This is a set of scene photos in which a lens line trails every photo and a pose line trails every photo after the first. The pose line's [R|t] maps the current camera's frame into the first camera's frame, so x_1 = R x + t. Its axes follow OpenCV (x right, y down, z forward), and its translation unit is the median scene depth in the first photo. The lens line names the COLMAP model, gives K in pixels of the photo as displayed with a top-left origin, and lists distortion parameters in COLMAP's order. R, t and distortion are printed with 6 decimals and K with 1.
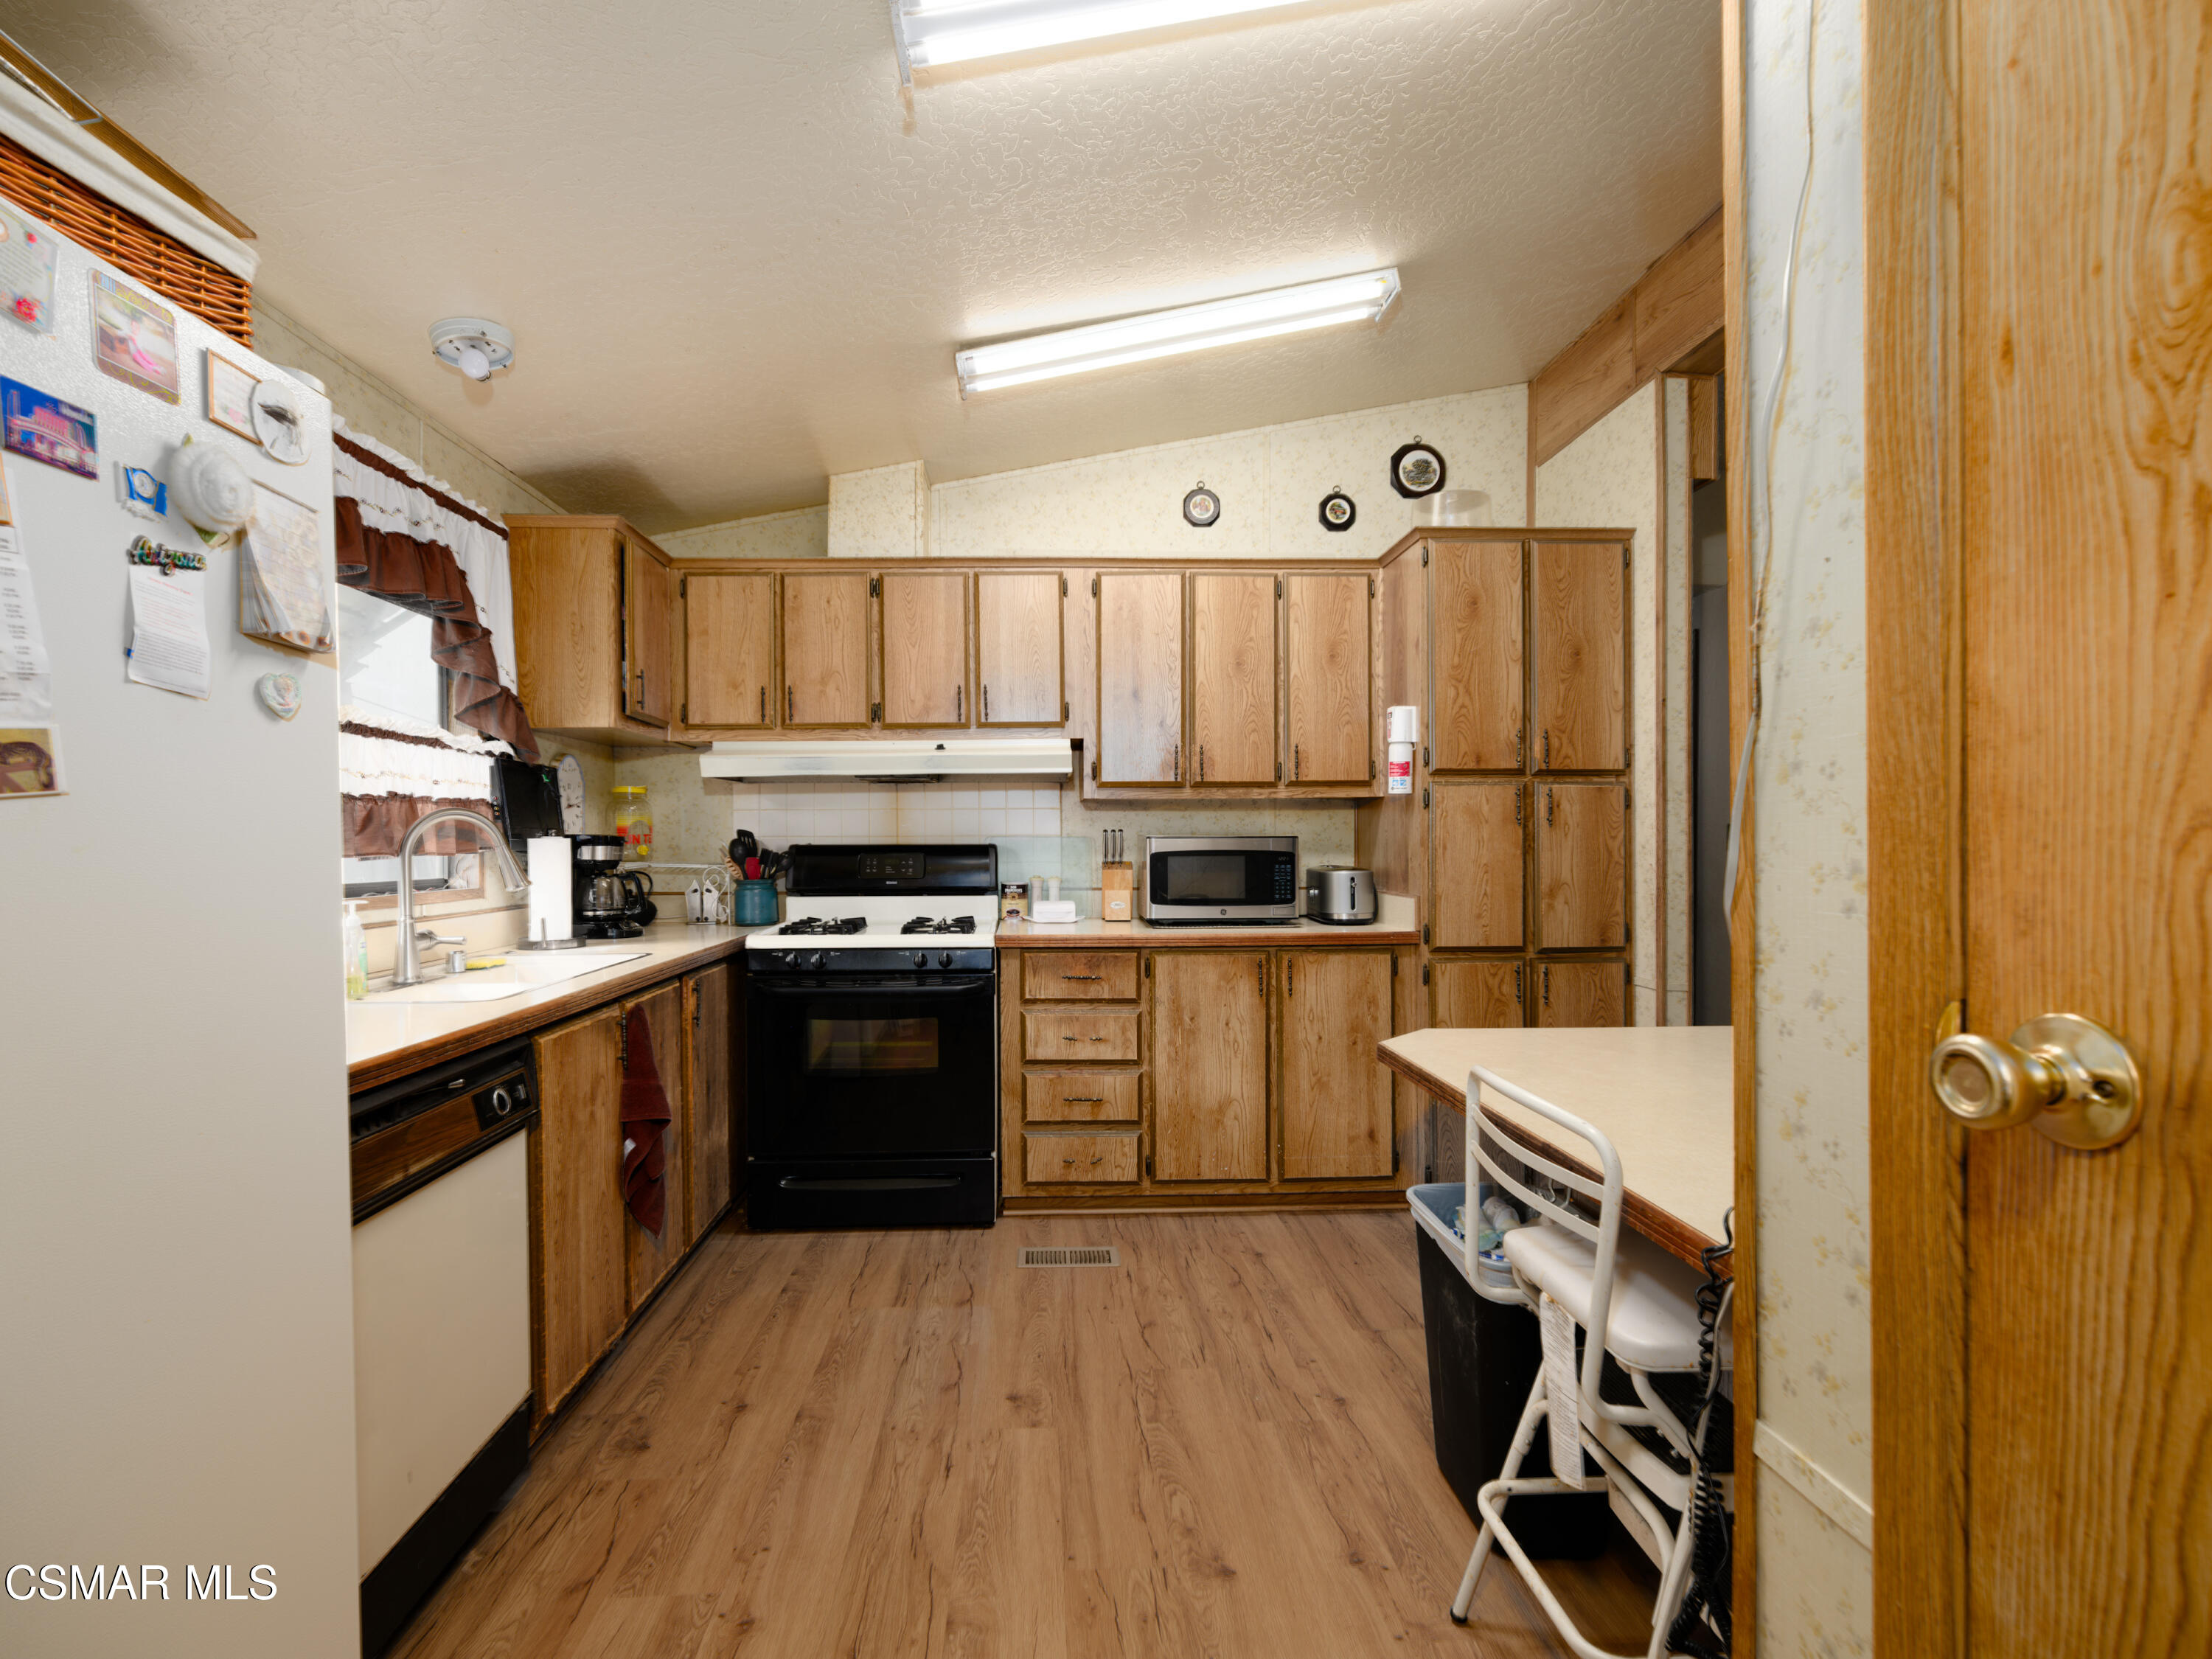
lens RADIAL K [[1013.0, 0, 1108.8], [0, 1013.0, 837.4], [0, 0, 1]] dist [-0.002121, 0.000323]
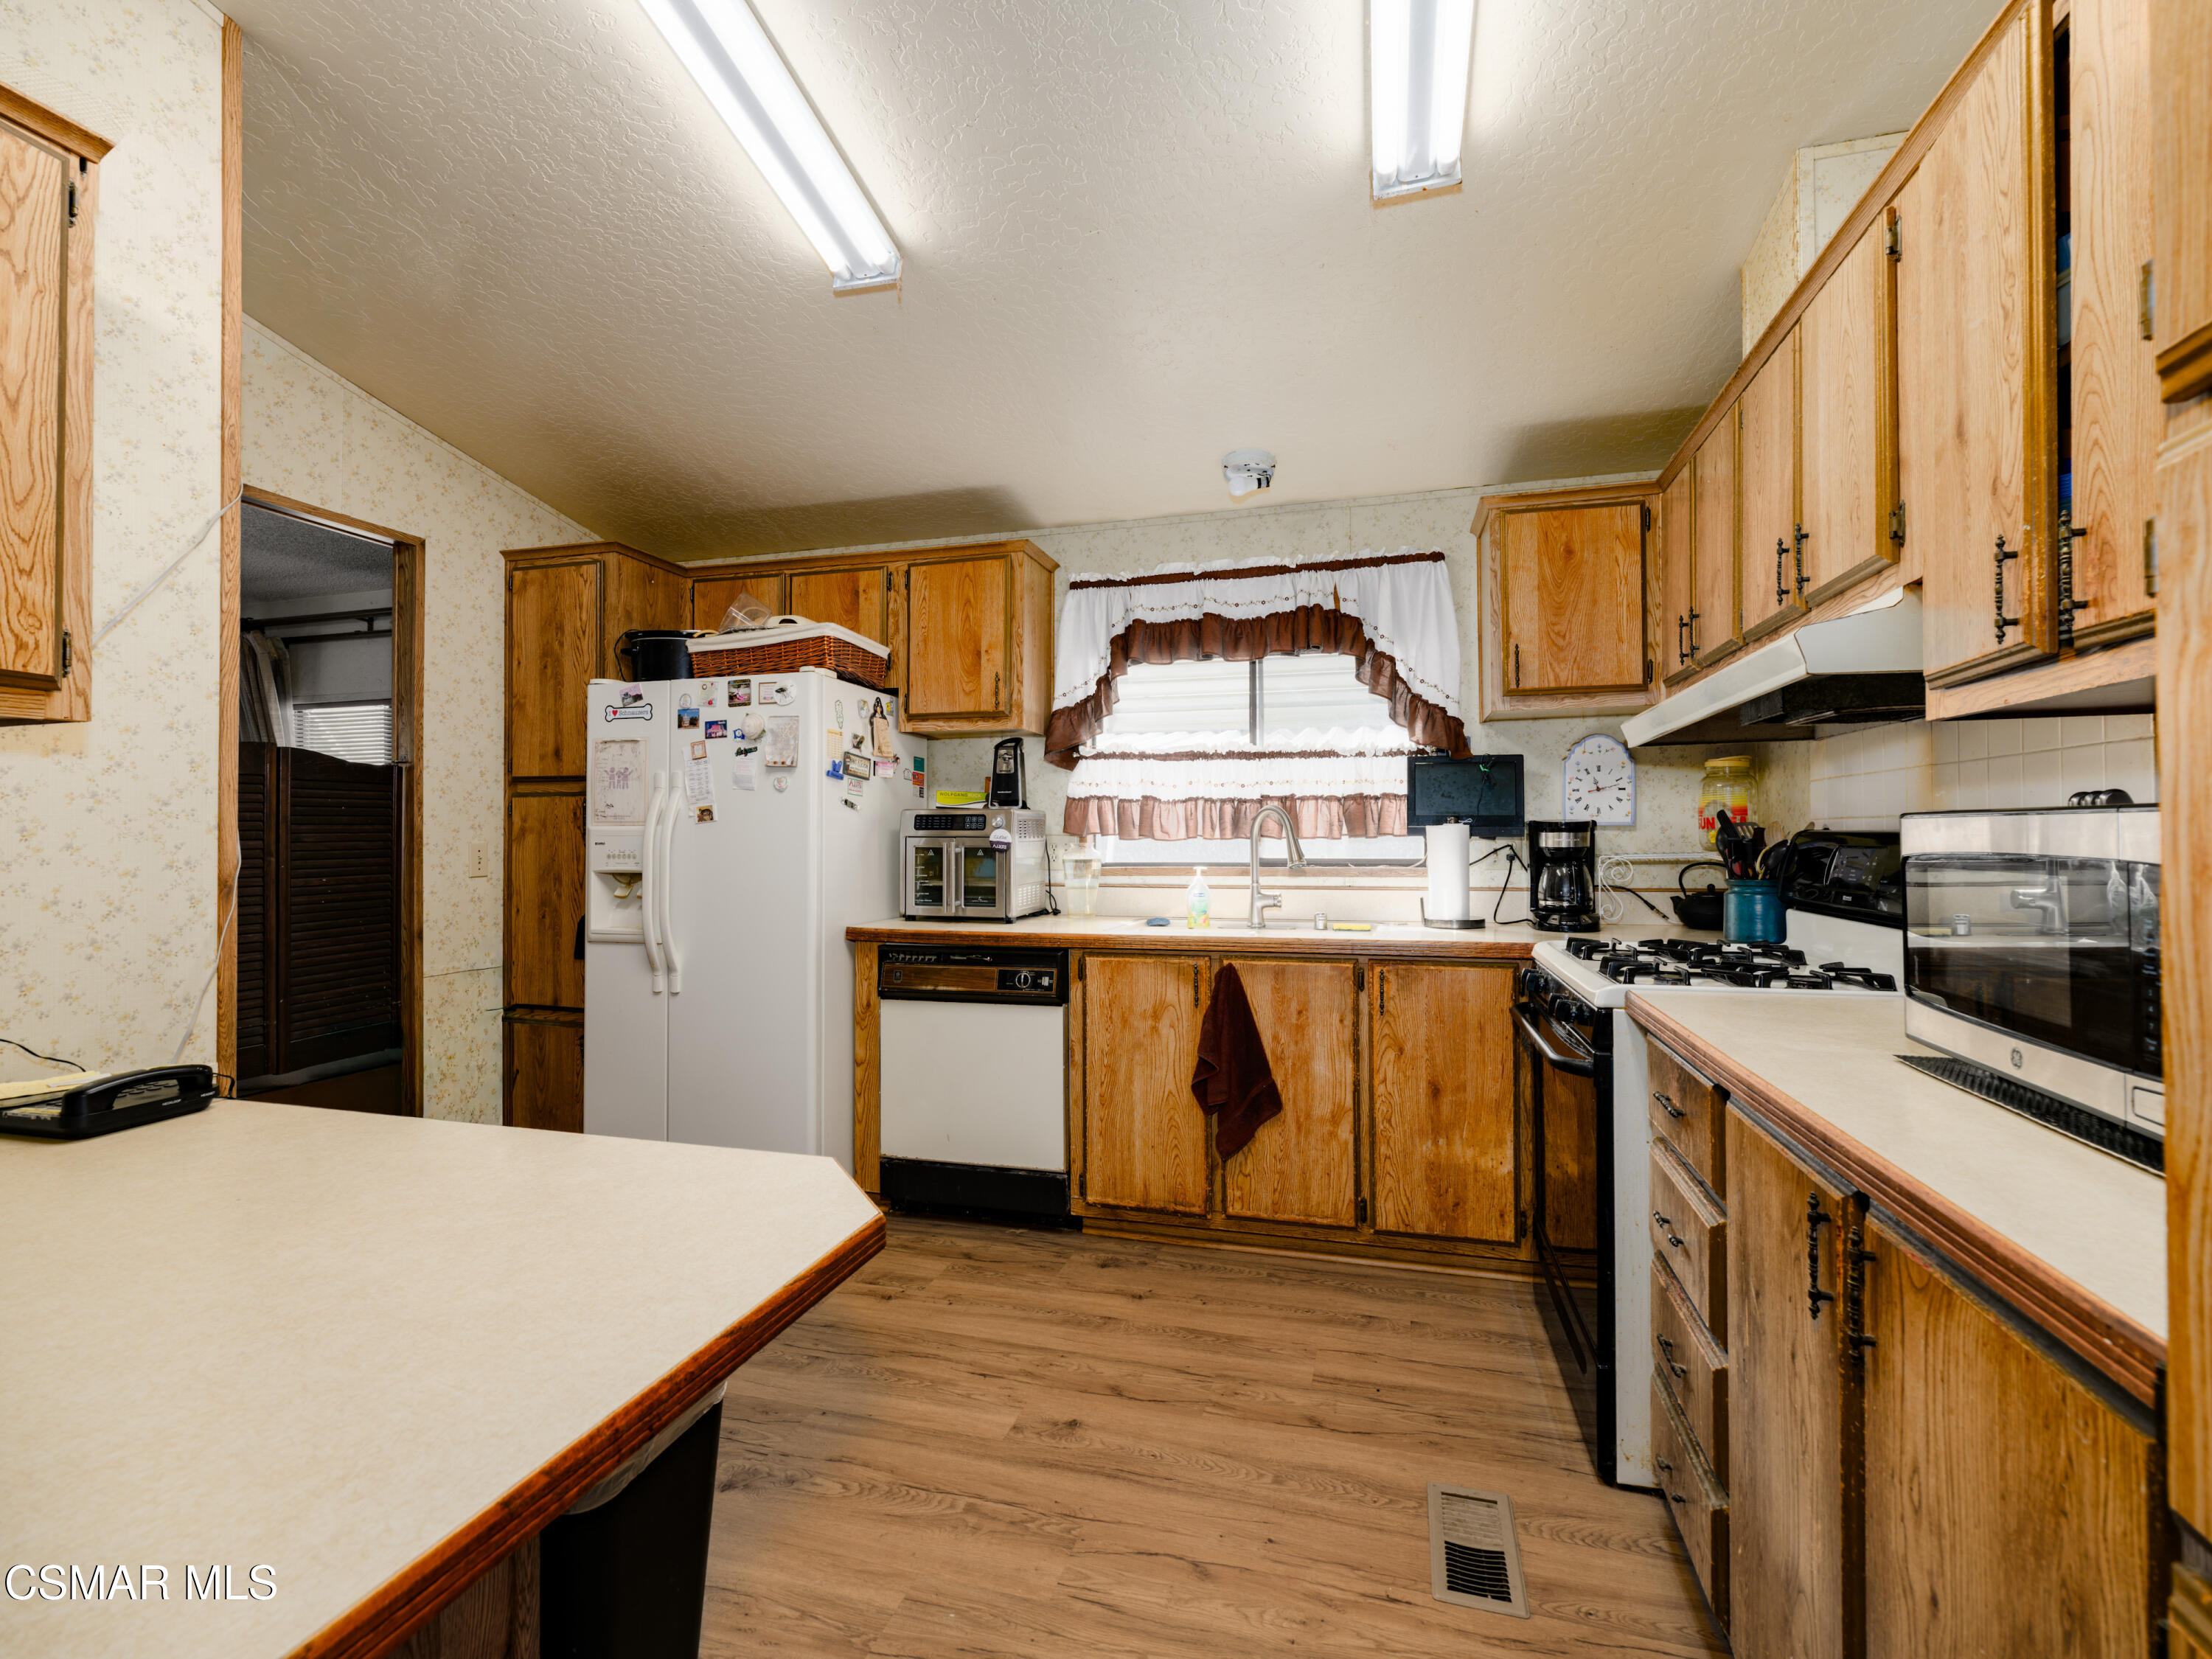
lens RADIAL K [[1020.1, 0, 1099.8], [0, 1020.1, 831.4], [0, 0, 1]] dist [-0.000904, 0.000415]
pose [[-0.340925, 0.002698, -0.940087, 0.829536], [0.010804, 0.999941, -0.001049, 0.005786], [0.940029, -0.010515, -0.340934, 1.427845]]
